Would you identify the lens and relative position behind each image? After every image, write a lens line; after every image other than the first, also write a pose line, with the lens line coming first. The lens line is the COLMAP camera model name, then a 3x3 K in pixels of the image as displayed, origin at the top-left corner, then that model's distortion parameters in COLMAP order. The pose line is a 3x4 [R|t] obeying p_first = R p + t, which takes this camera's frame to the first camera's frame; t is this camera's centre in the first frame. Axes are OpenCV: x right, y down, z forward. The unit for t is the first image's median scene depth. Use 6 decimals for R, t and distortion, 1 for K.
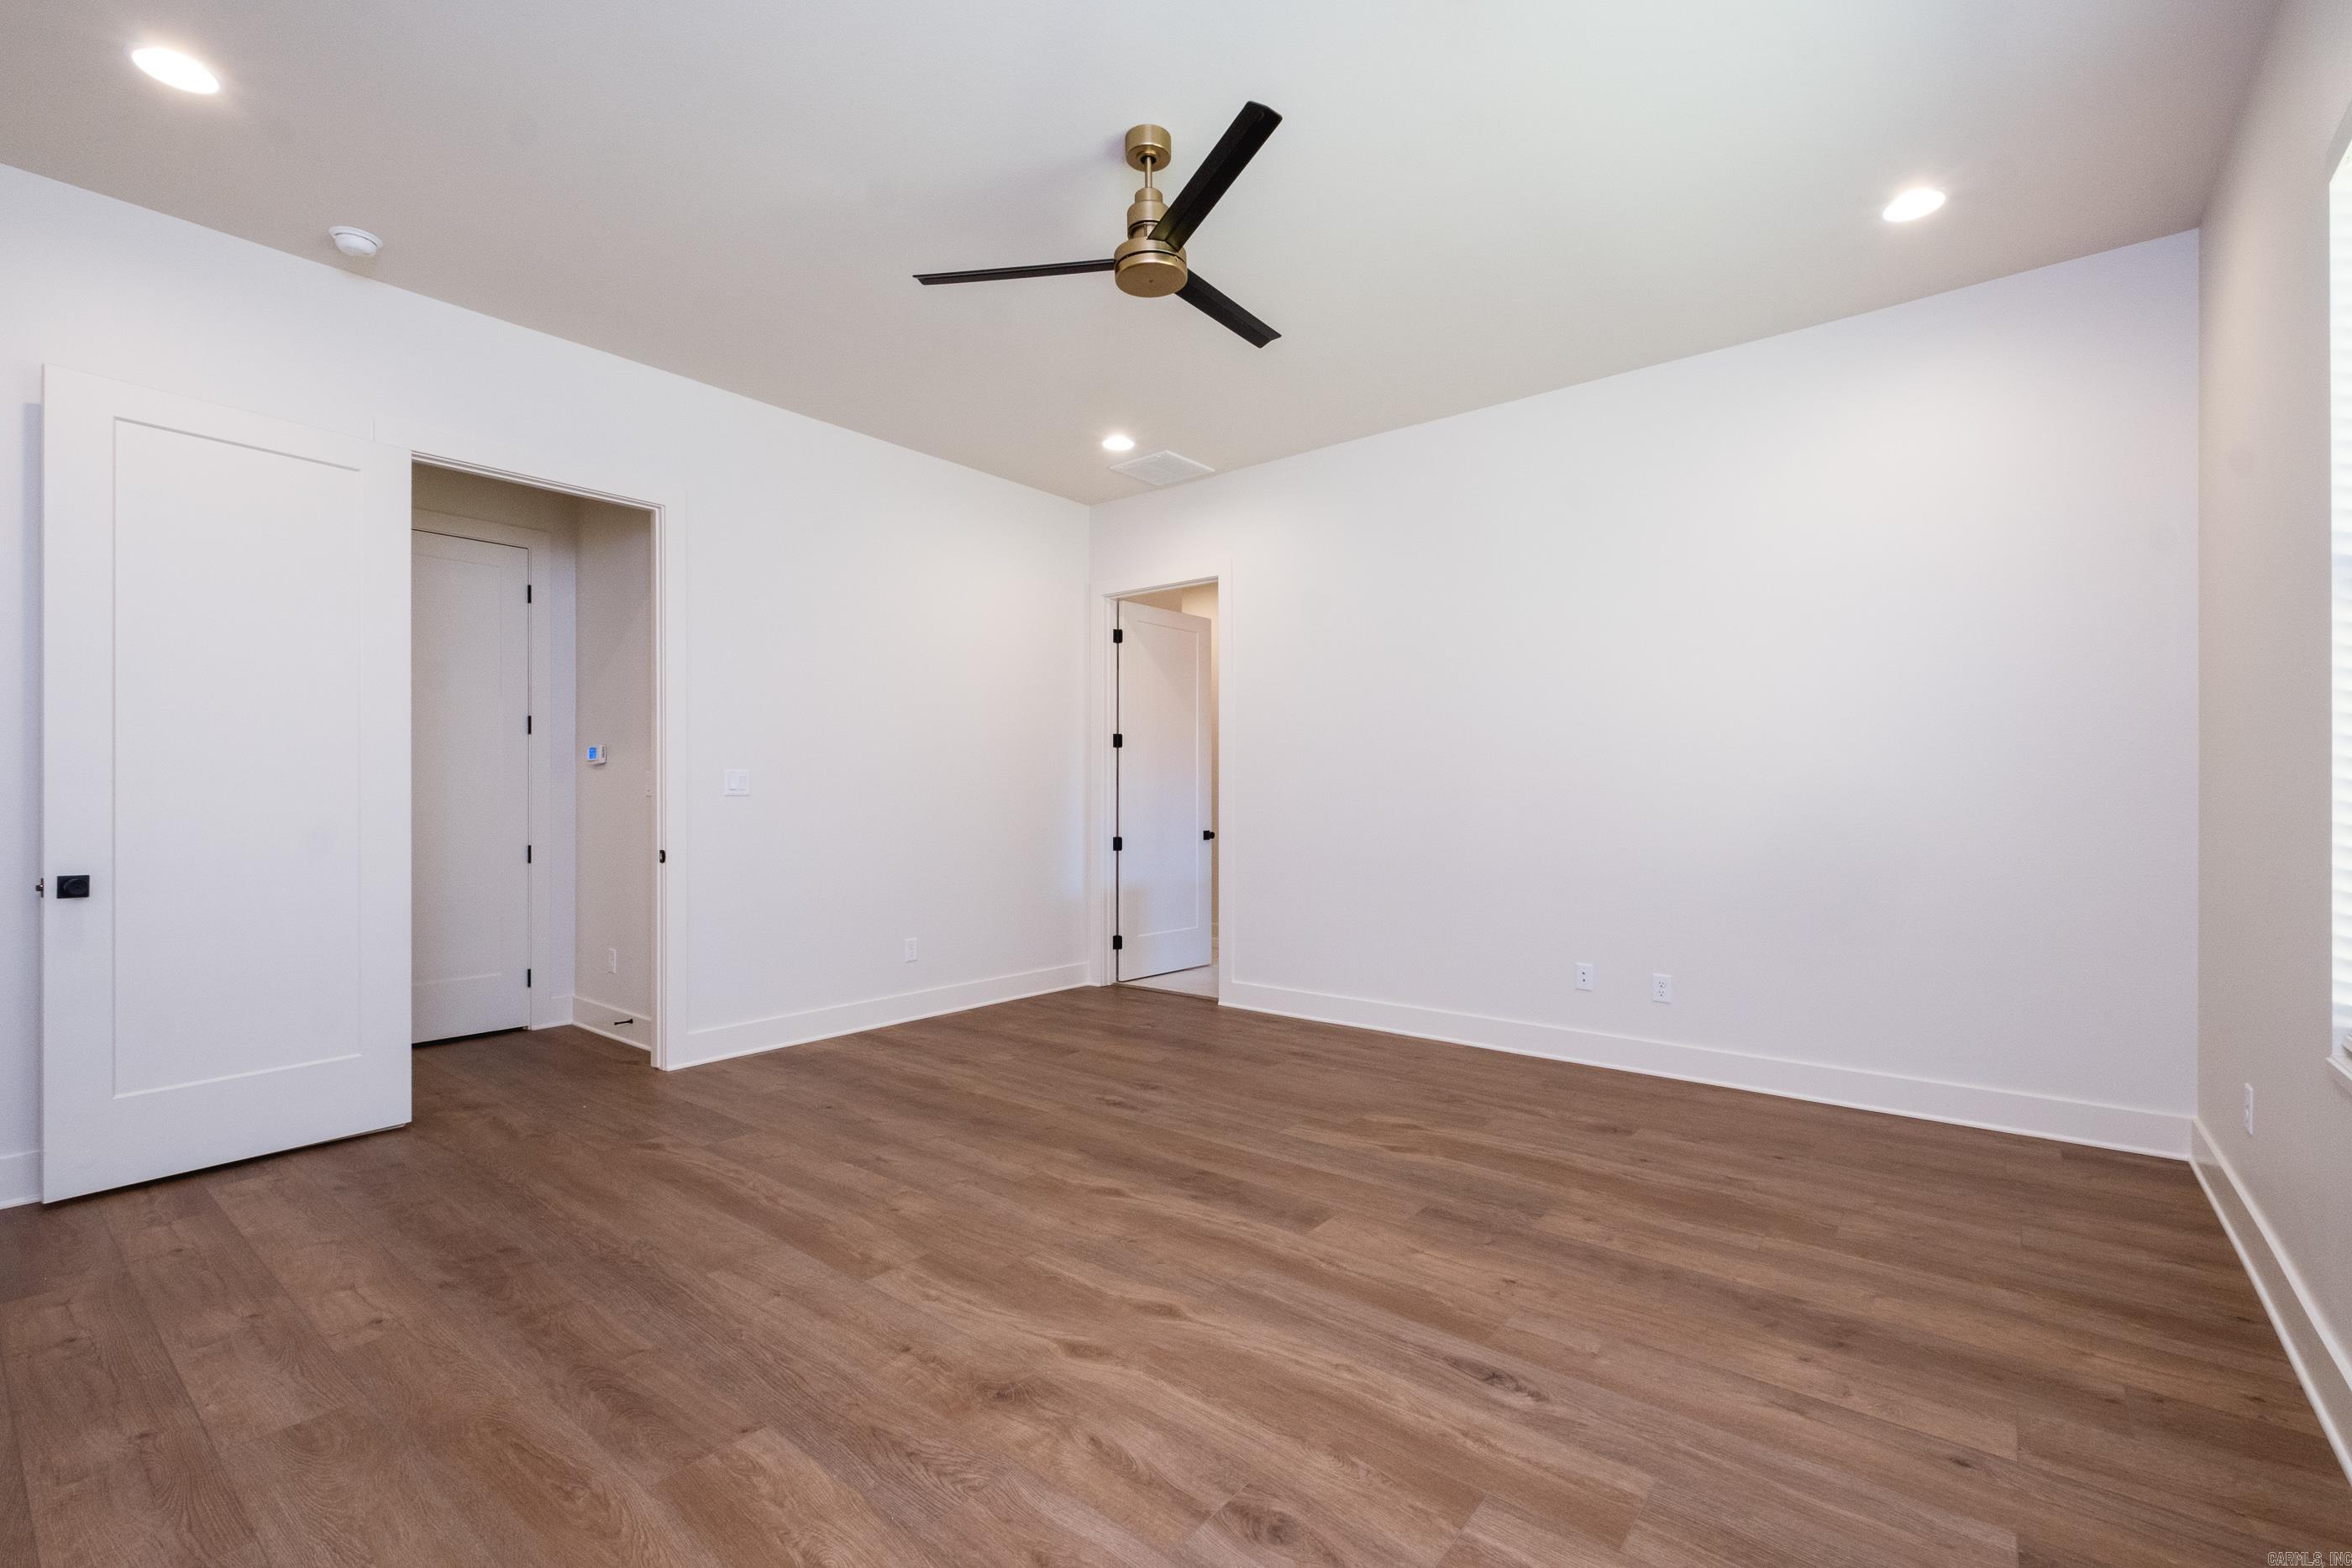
lens RADIAL K [[1021.4, 0, 1191.9], [0, 1021.4, 801.0], [0, 0, 1]] dist [0.011526, -0.008333]
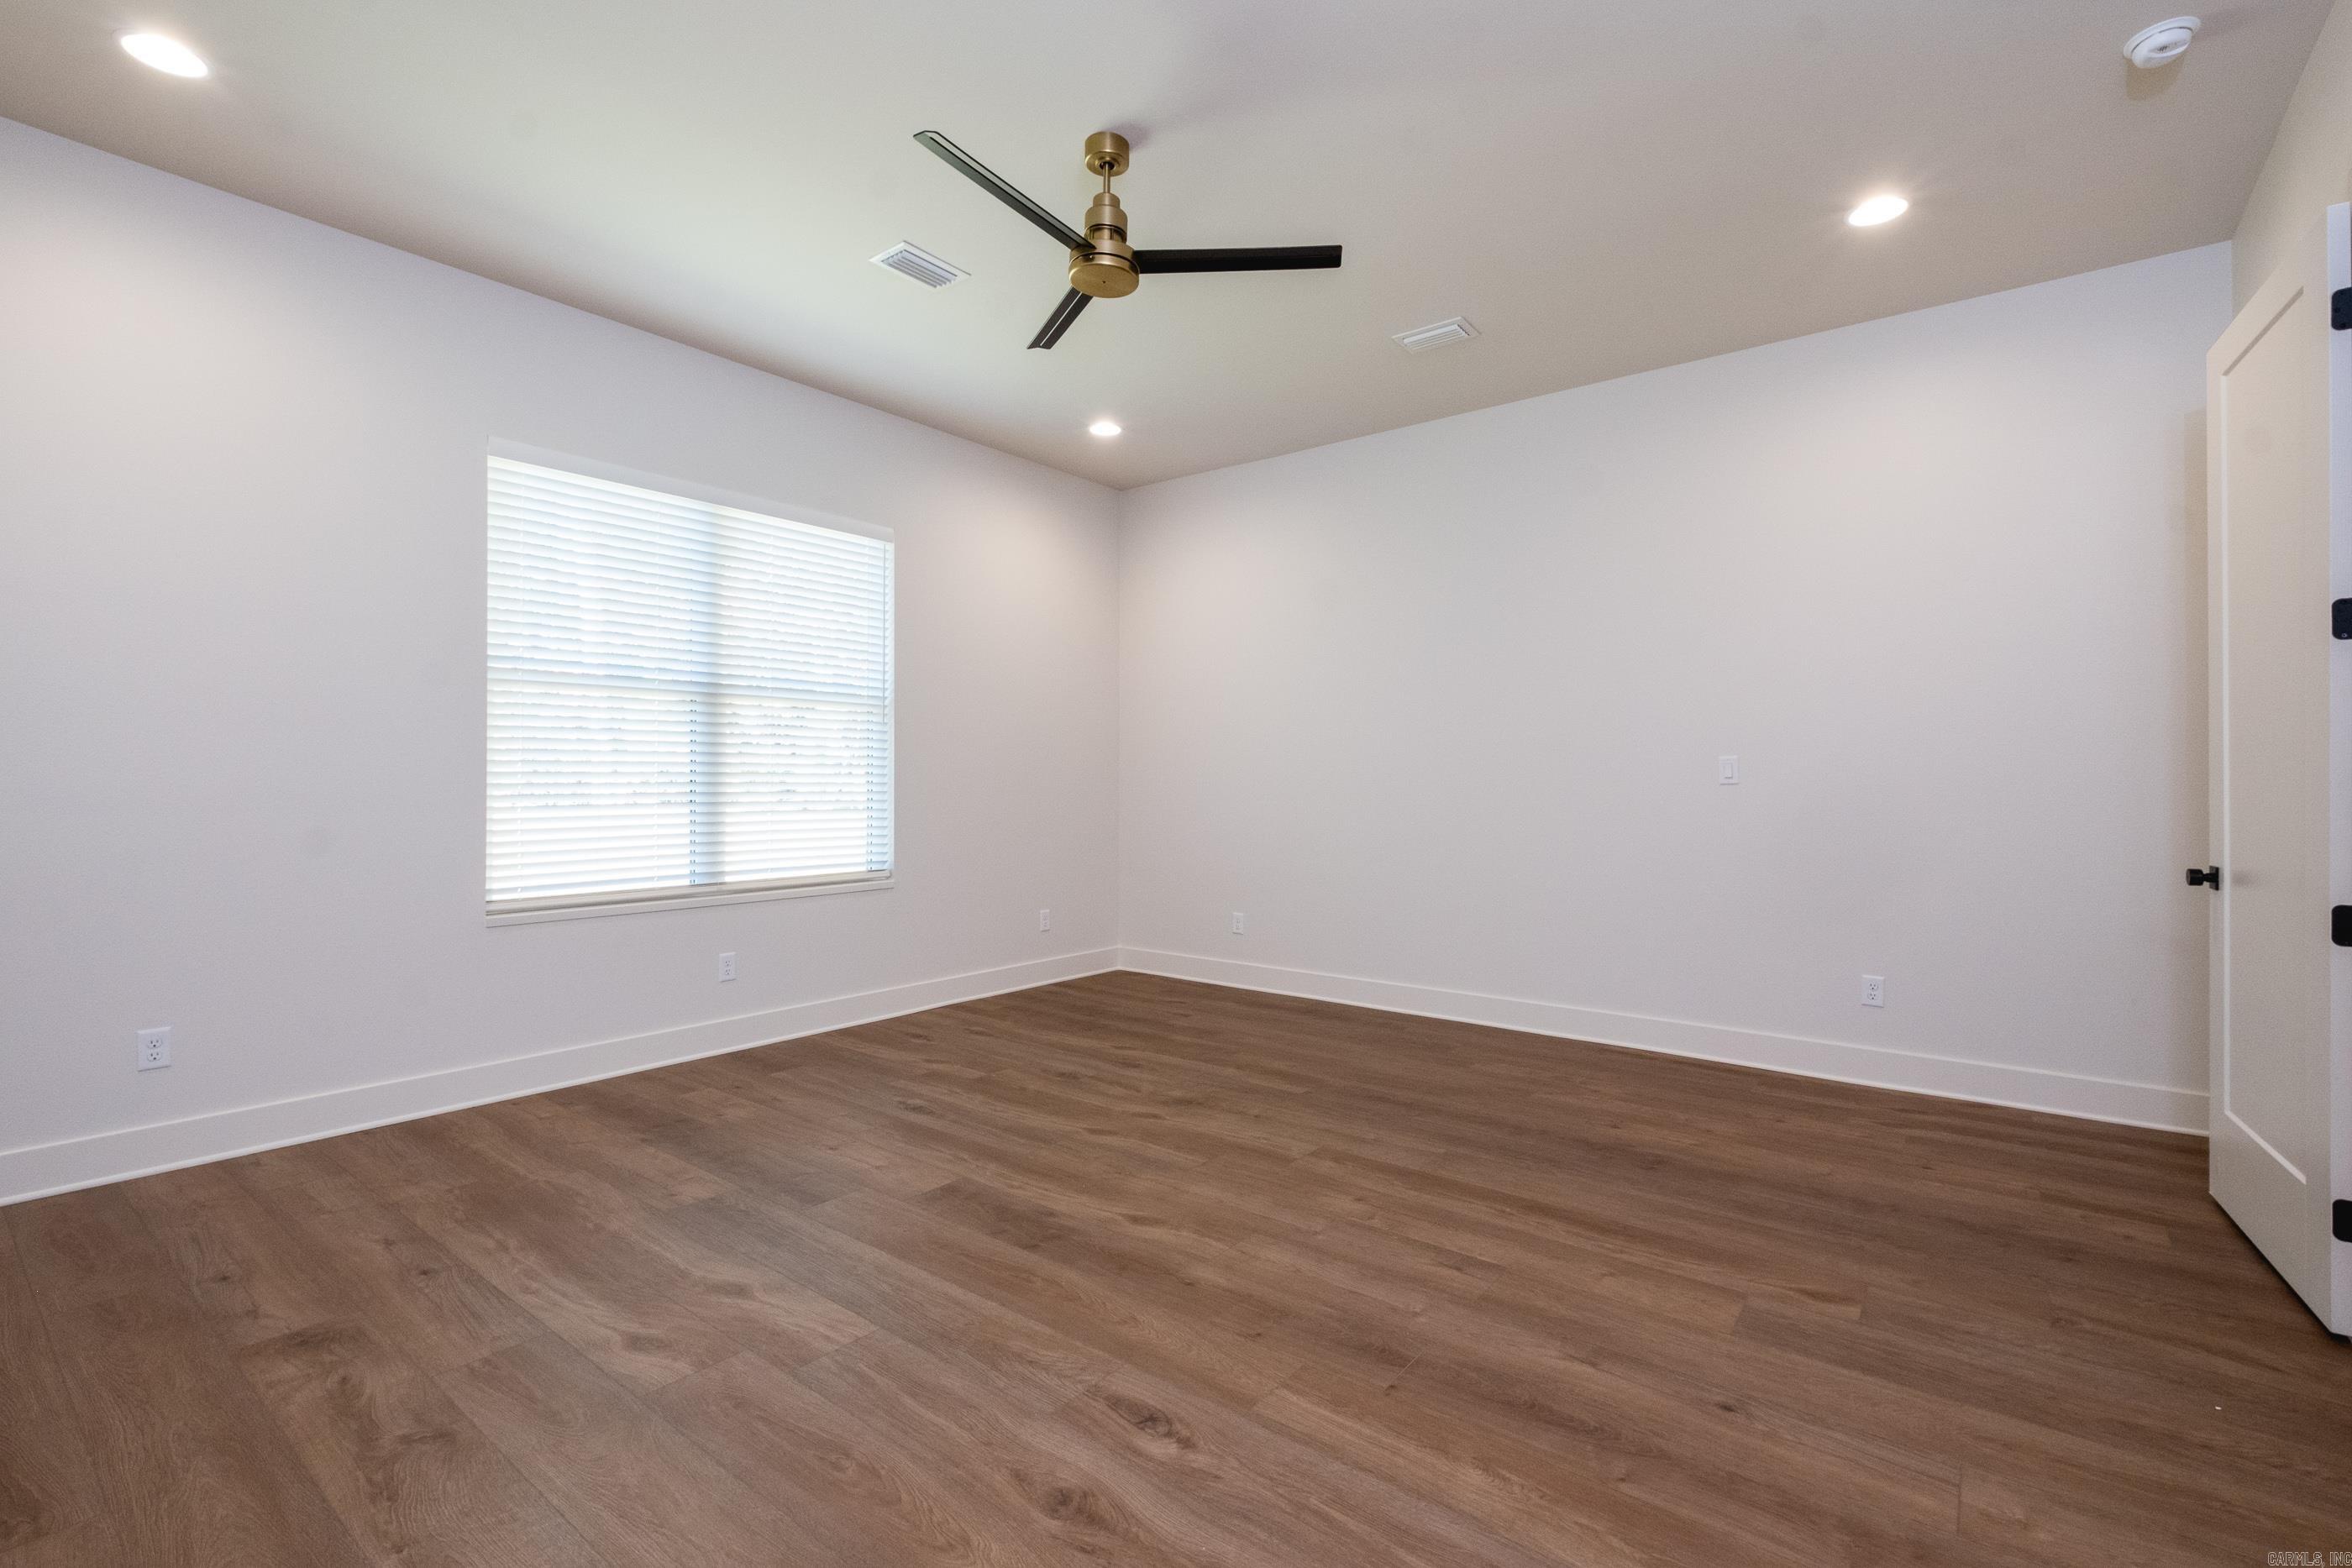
lens RADIAL K [[1021.4, 0, 1191.9], [0, 1021.4, 801.0], [0, 0, 1]] dist [0.011526, -0.008333]
pose [[-0.999959, -0.001931, -0.008901, -0.120888], [-0.002127, 0.999755, 0.022022, -0.007488], [0.008857, 0.022040, -0.999718, 2.008955]]
